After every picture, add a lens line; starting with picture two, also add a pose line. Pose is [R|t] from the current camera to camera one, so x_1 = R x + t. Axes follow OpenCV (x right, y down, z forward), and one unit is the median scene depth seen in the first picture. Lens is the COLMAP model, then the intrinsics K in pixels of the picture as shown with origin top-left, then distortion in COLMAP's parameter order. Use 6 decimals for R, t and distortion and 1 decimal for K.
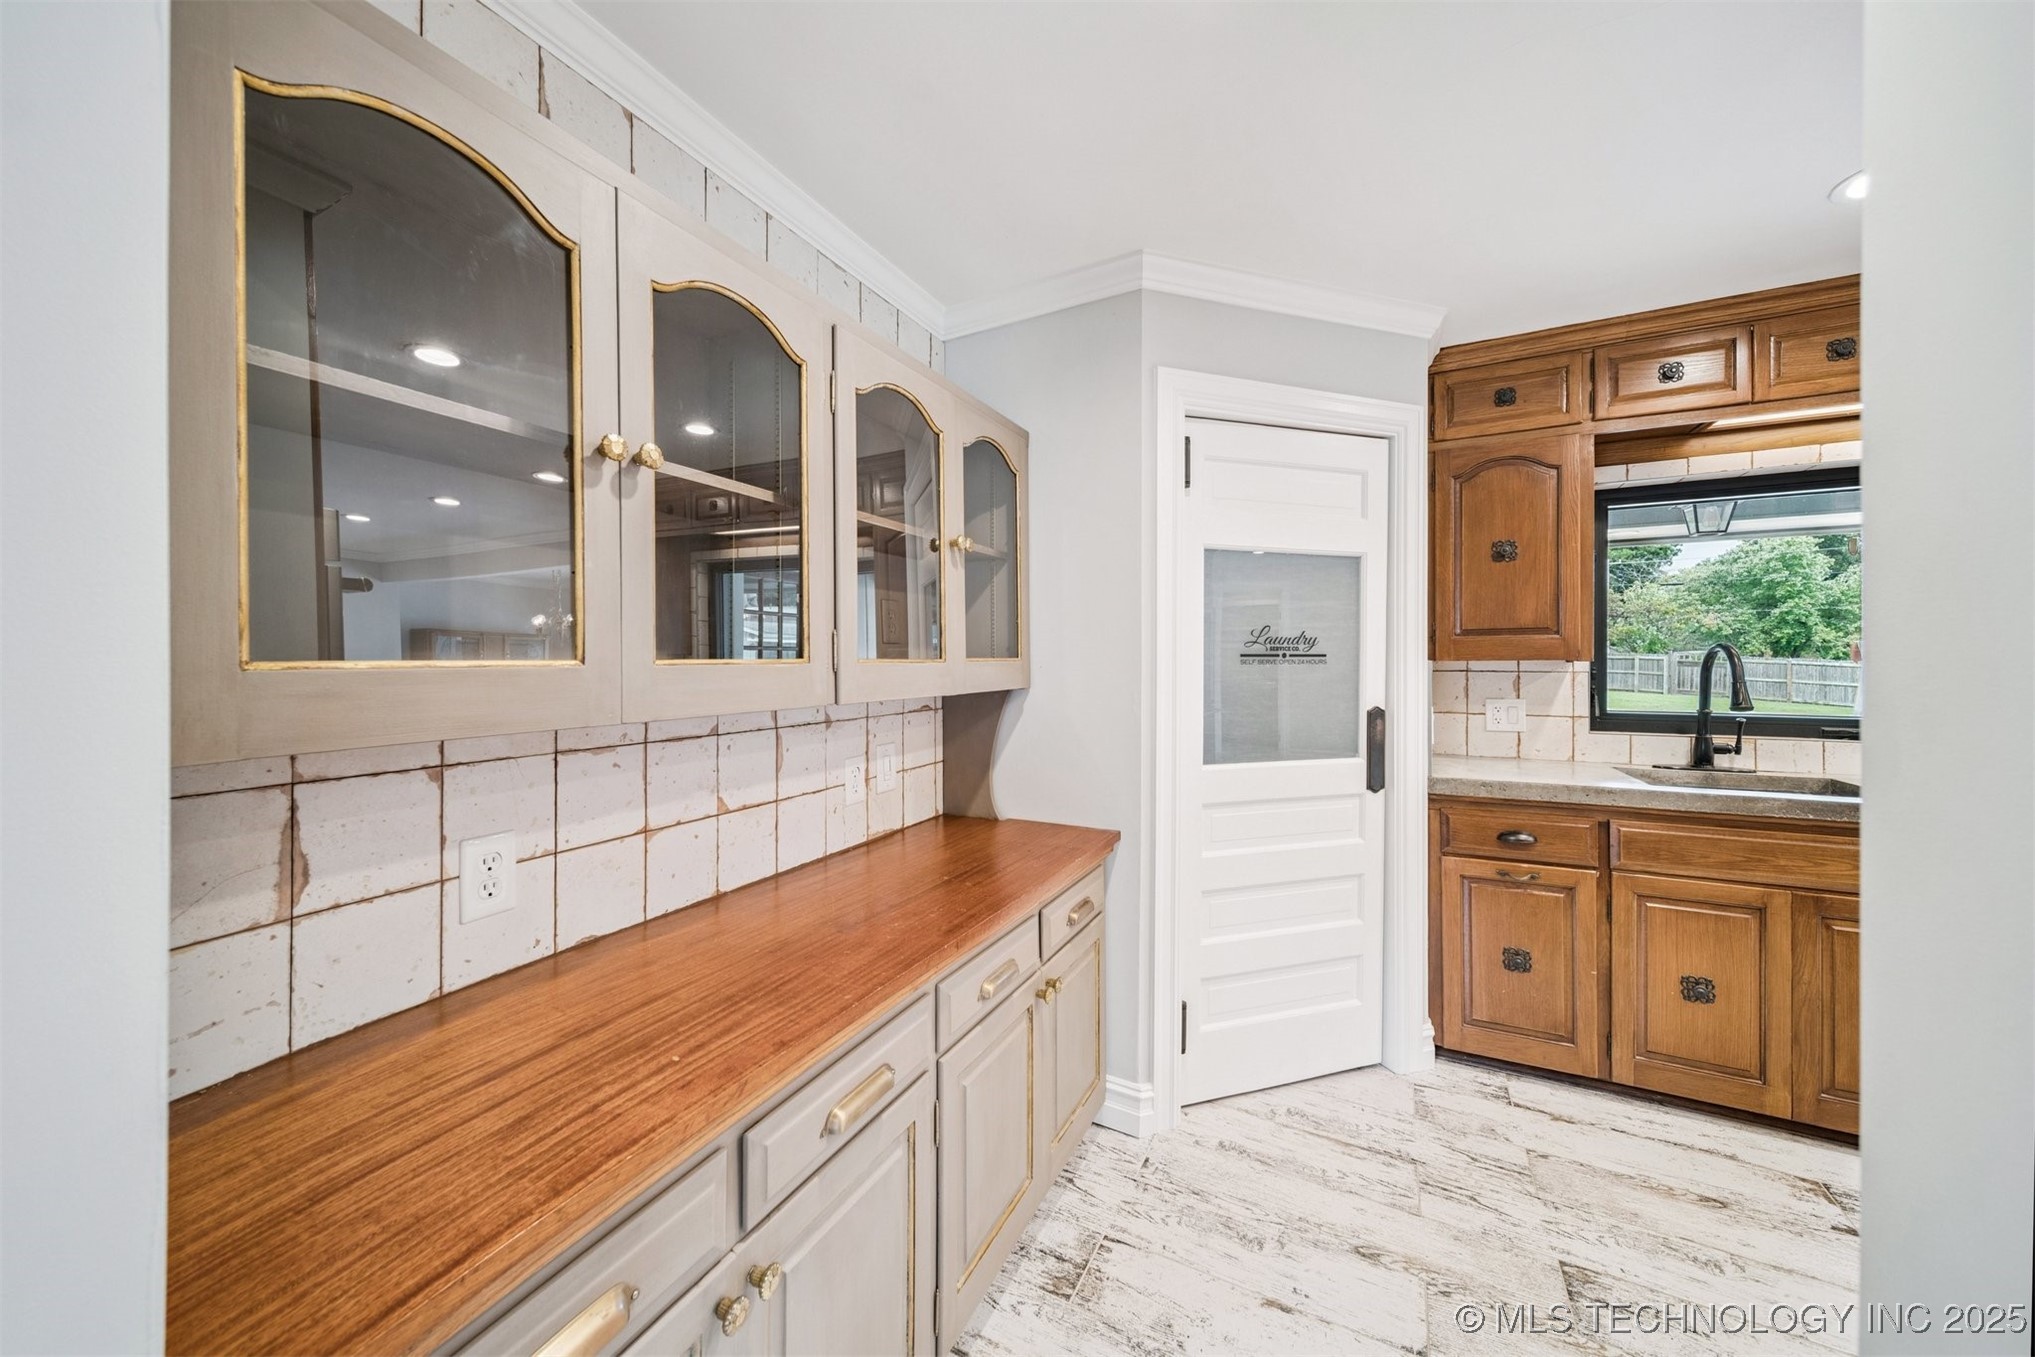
lens RADIAL K [[717.3, 0, 1031.5], [0, 717.3, 664.8], [0, 0, 1]] dist [0.005026, -0.000761]
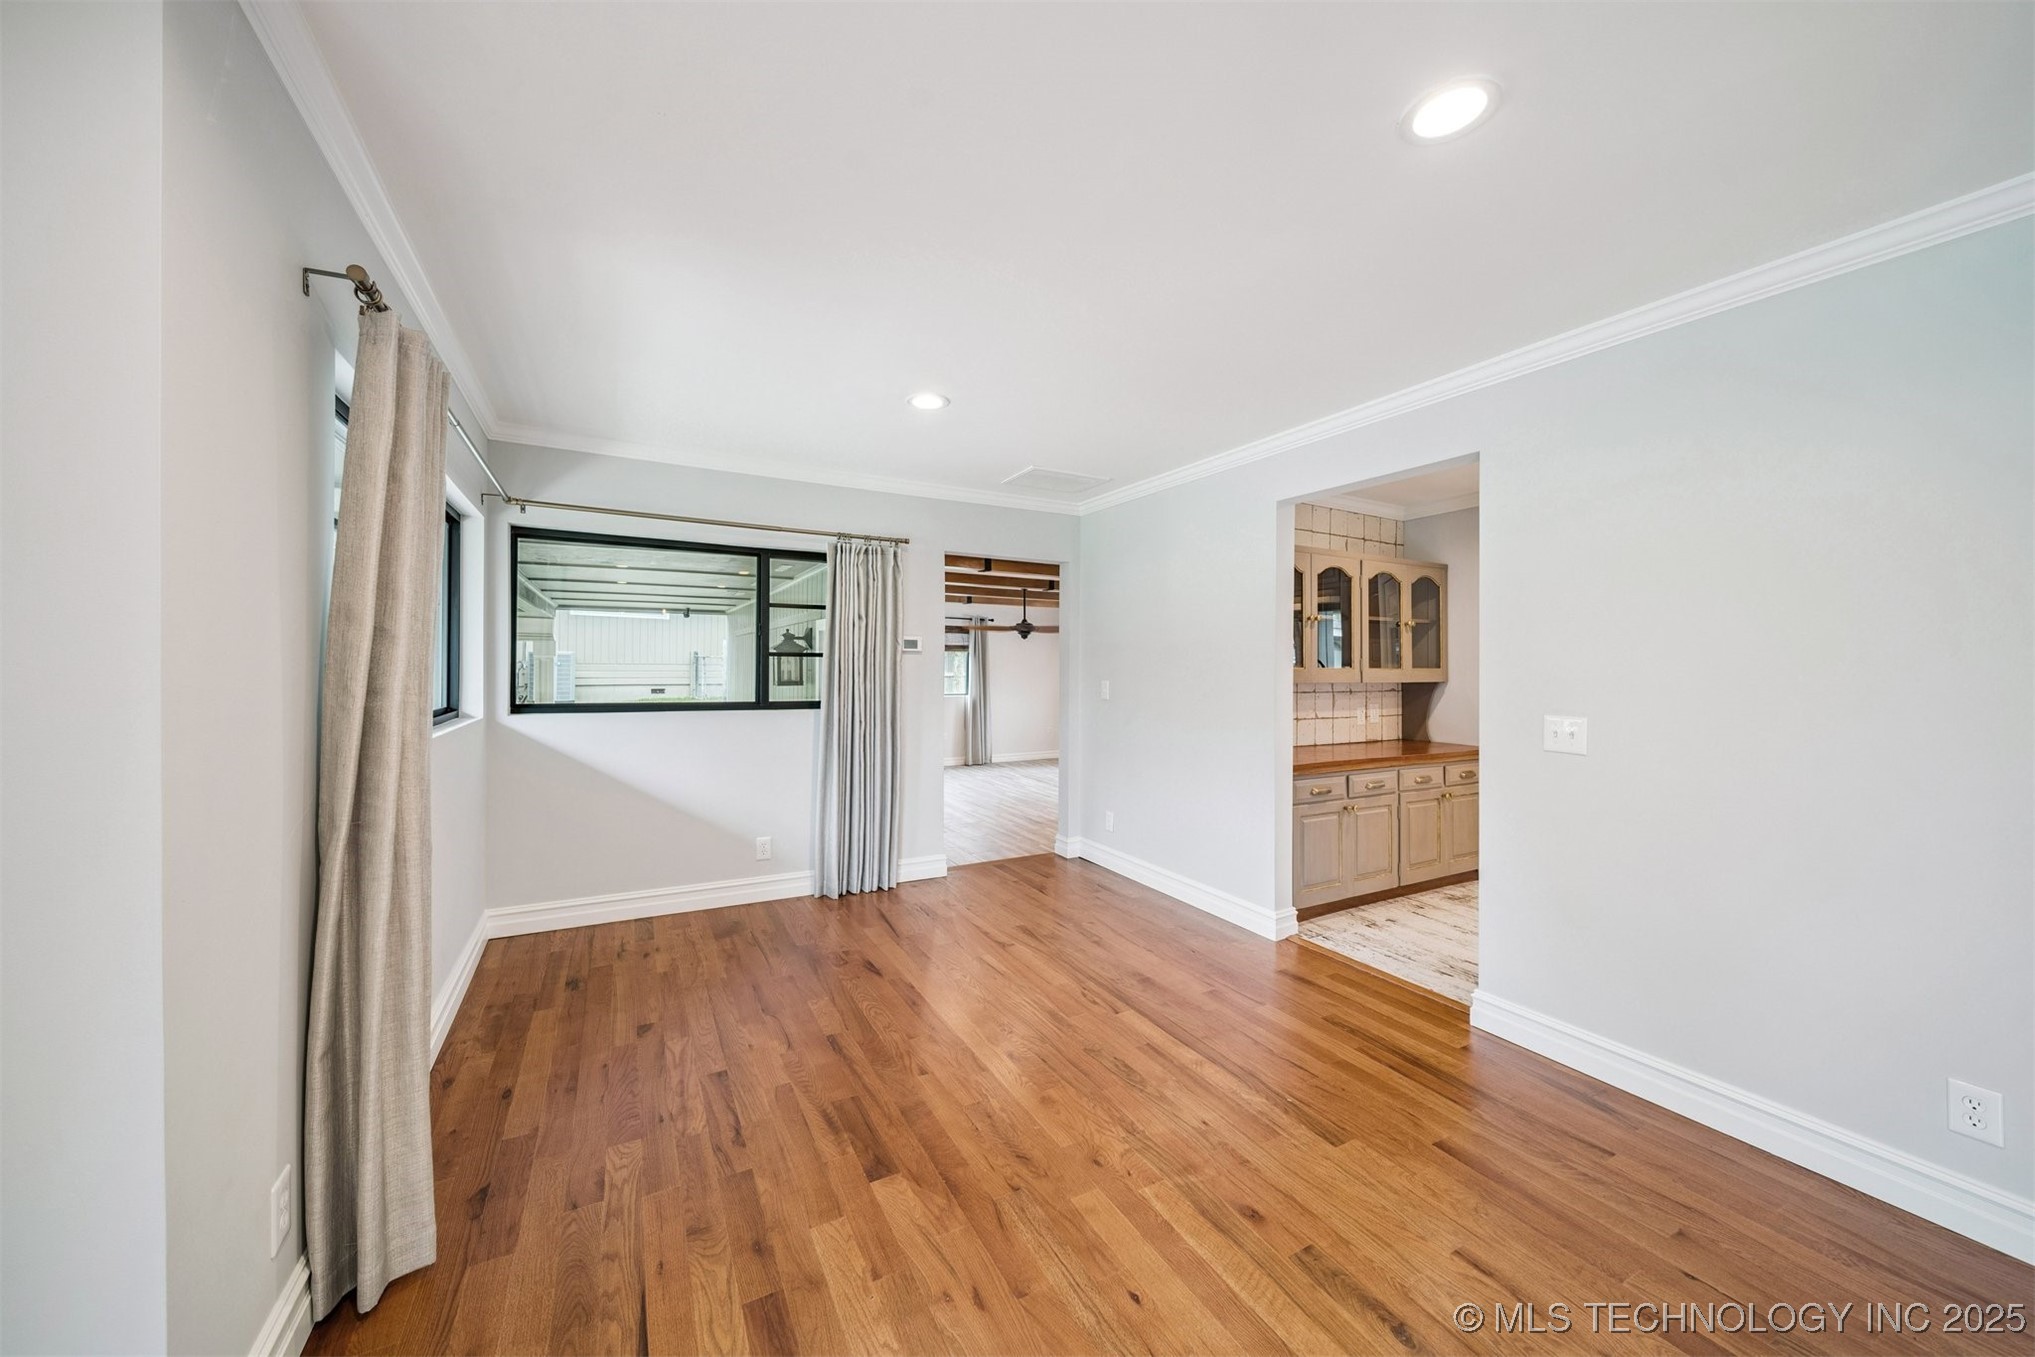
lens RADIAL K [[717.3, 0, 998.6], [0, 717.3, 664.4], [0, 0, 1]] dist [0.005026, -0.000761]
pose [[0.804901, 0.004848, -0.593389, 0.189127], [-0.010983, 0.999917, -0.006728, 0.009625], [0.593307, 0.011932, 0.804888, -1.511795]]
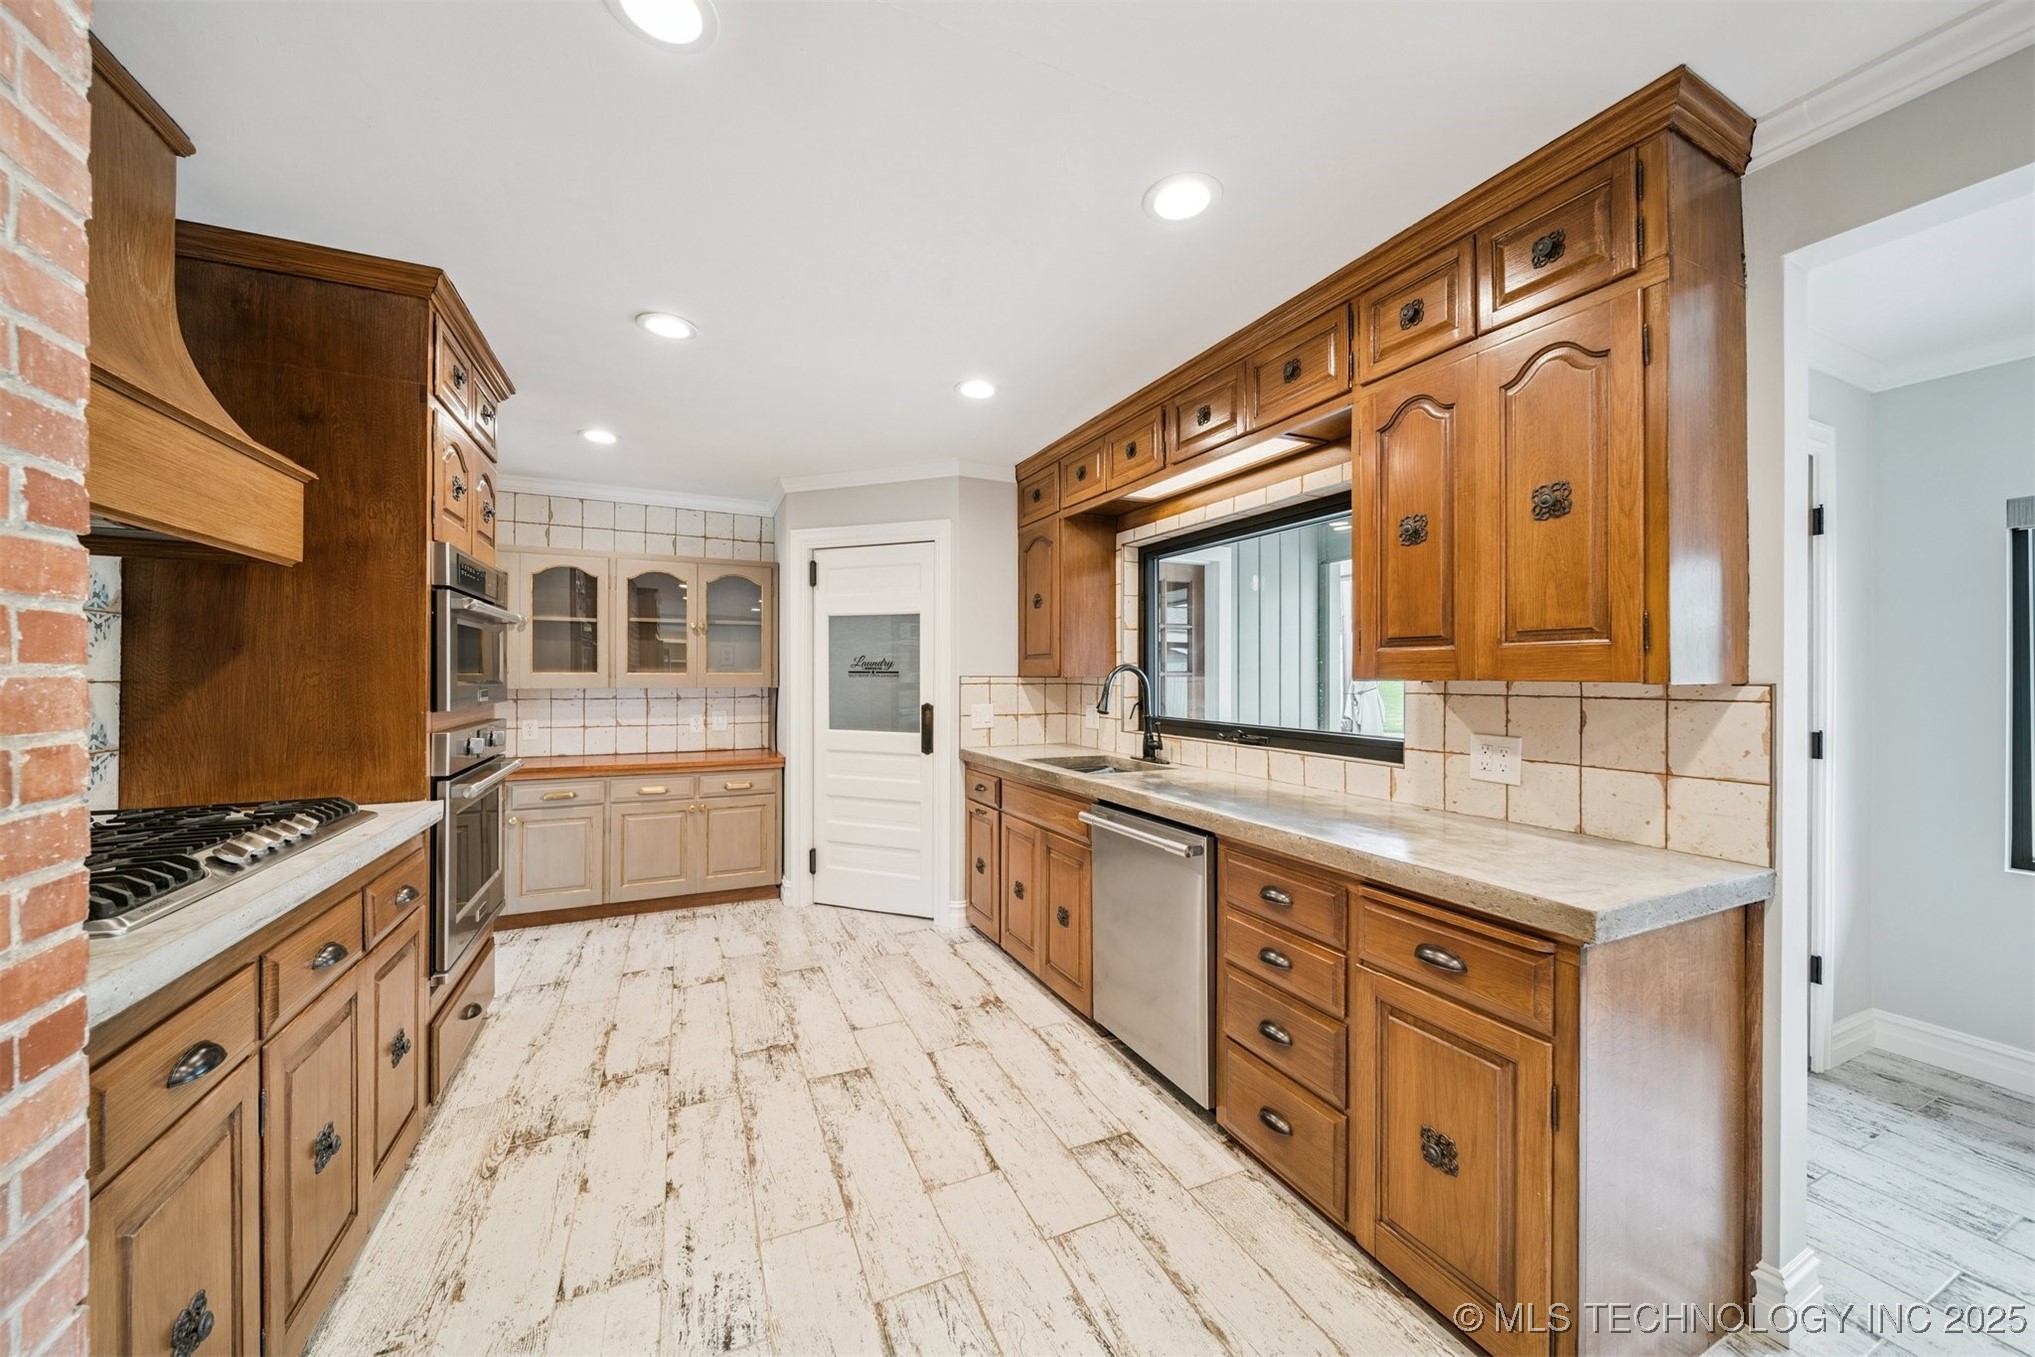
lens RADIAL K [[717.3, 0, 1019.4], [0, 717.3, 682.3], [0, 0, 1]] dist [0.005026, -0.000761]
pose [[0.792693, 0.010972, -0.609522, 1.752111], [-0.011177, 0.999932, 0.003464, 0.002466], [0.609519, 0.004066, 0.792761, -0.203585]]
